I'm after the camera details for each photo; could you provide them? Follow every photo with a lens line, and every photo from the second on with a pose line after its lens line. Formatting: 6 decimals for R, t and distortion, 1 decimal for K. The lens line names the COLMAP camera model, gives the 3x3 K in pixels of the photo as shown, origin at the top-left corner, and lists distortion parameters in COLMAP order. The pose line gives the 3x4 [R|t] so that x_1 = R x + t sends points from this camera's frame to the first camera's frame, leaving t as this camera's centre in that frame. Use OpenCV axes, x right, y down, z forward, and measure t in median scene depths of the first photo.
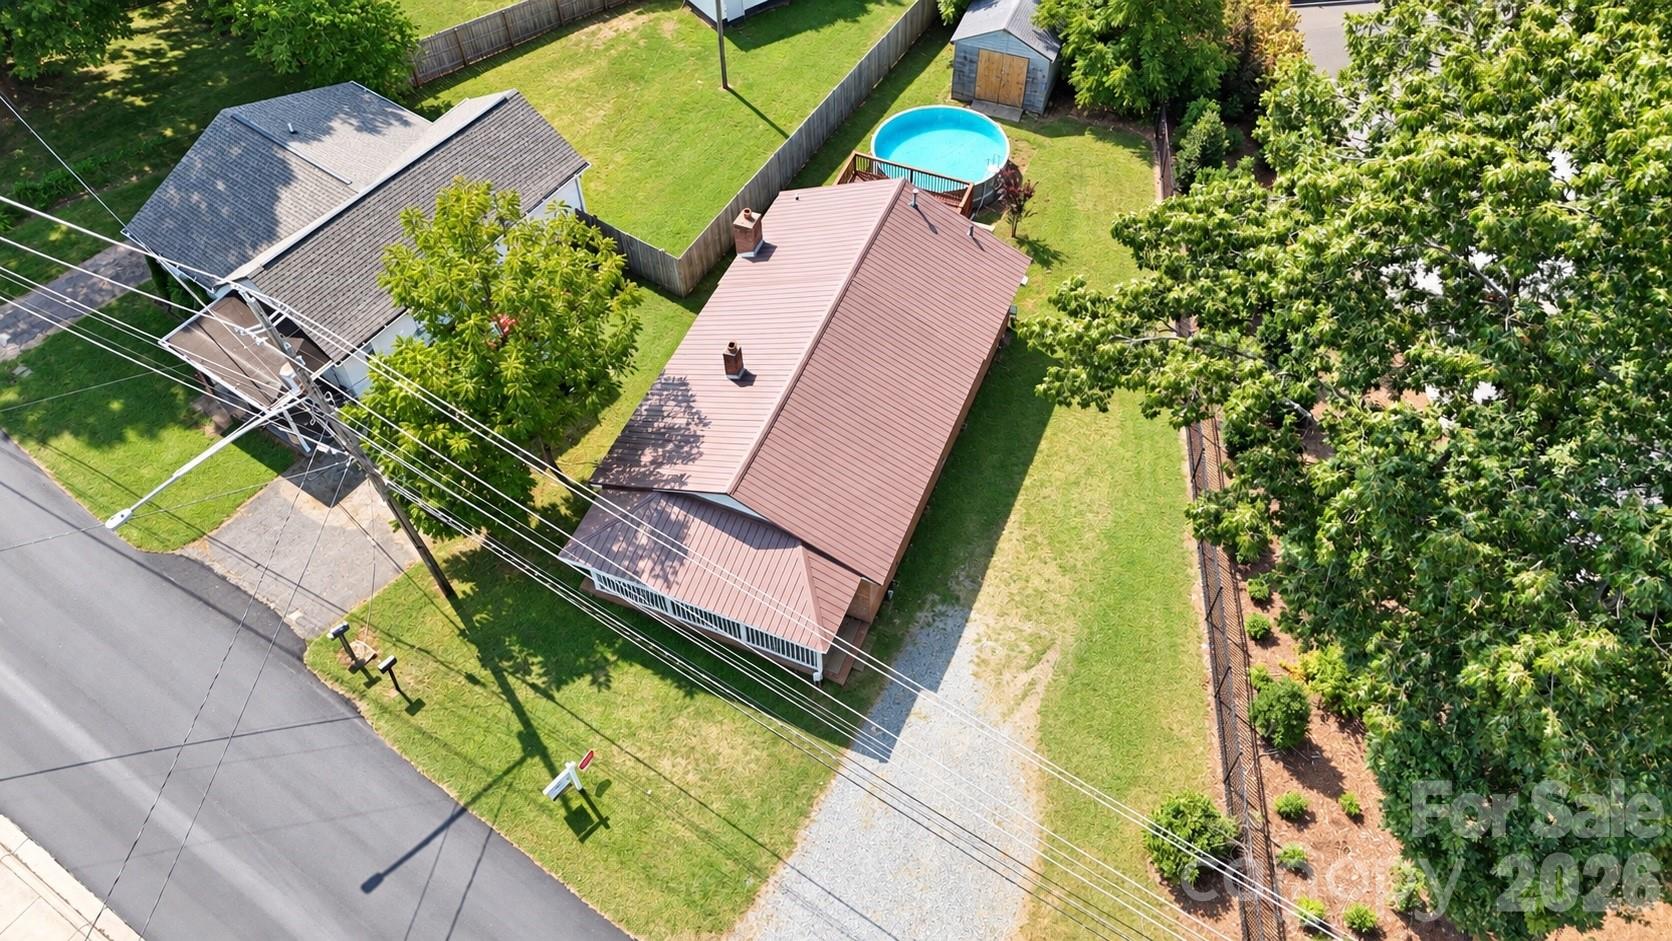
lens RADIAL K [[1230.1, 0, 836.0], [0, 1230.1, 470.5], [0, 0, 1]] dist [0.013962, 0.000552]
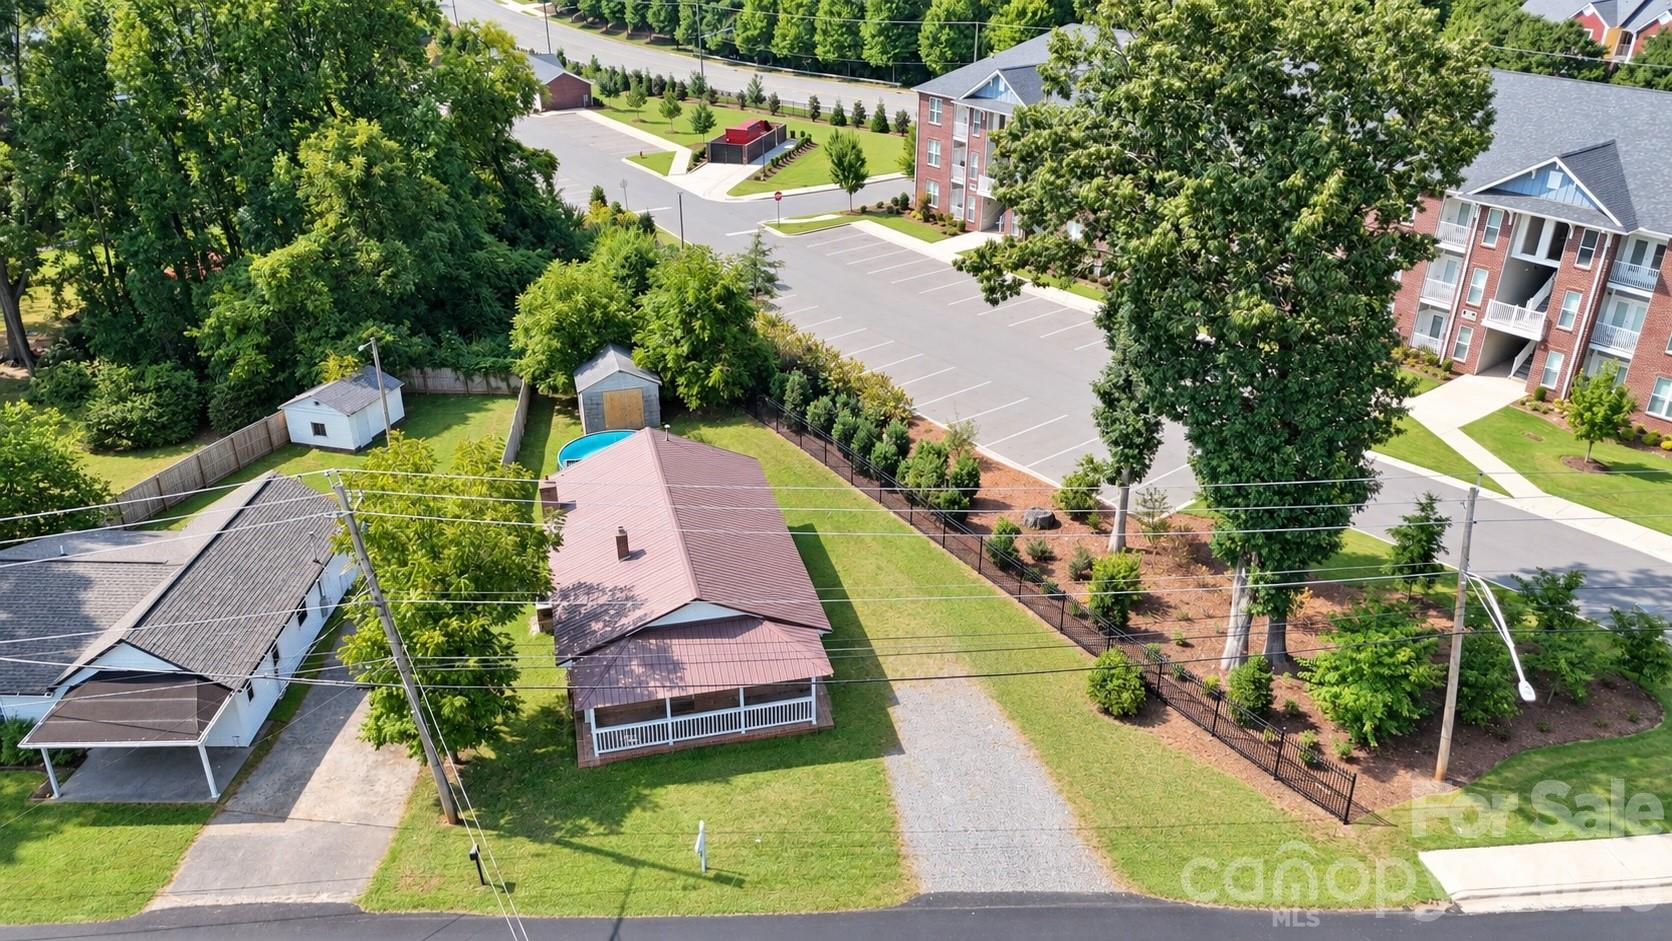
lens RADIAL K [[1230.1, 0, 836.0], [0, 1230.1, 470.5], [0, 0, 1]] dist [0.013962, 0.000552]
pose [[0.804807, -0.241815, 0.542044, -0.572050], [0.459687, 0.831654, -0.311512, 0.334112], [-0.375465, 0.499877, 0.780480, -0.064918]]
